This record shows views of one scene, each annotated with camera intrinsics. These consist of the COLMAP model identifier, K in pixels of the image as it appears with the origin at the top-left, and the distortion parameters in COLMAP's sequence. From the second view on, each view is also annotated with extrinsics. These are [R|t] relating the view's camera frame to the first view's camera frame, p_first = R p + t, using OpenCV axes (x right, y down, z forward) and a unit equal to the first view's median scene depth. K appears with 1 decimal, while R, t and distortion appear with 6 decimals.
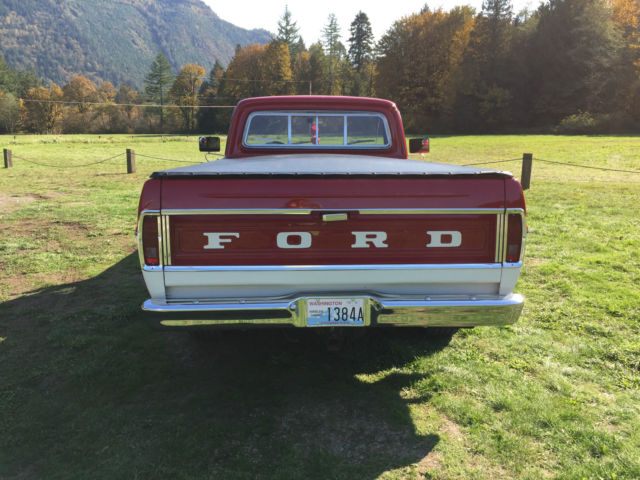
lens RADIAL K [[551.5, 0, 320.0], [0, 551.5, 240.0], [0, 0, 1]] dist [0.090008, -0.136756]
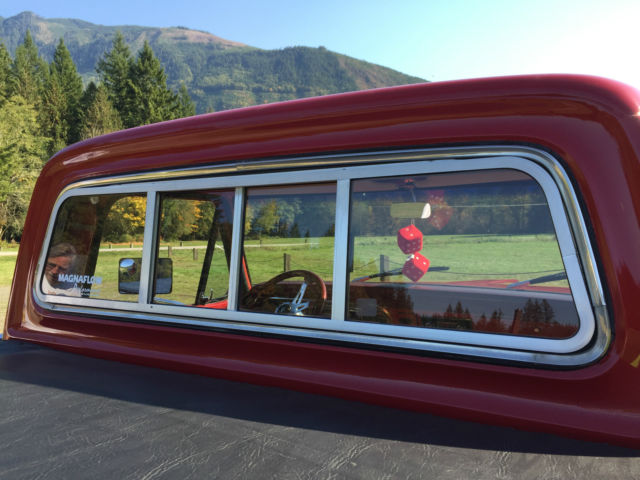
lens RADIAL K [[551.5, 0, 320.0], [0, 551.5, 240.0], [0, 0, 1]] dist [0.090008, -0.136756]
pose [[0.835894, -0.004659, -0.548870, 0.132489], [-0.092245, 0.984549, -0.148840, -0.152303], [0.541084, 0.175045, 0.822550, 0.742436]]
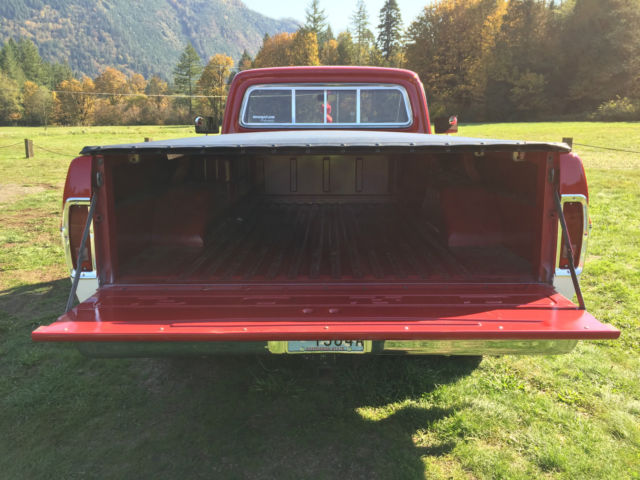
lens RADIAL K [[551.5, 0, 320.0], [0, 551.5, 240.0], [0, 0, 1]] dist [0.090008, -0.136756]
pose [[0.998701, 0.002133, -0.050912, 0.027722], [-0.001254, 0.999850, 0.017295, -0.004890], [0.050941, -0.017209, 0.998553, 0.120509]]
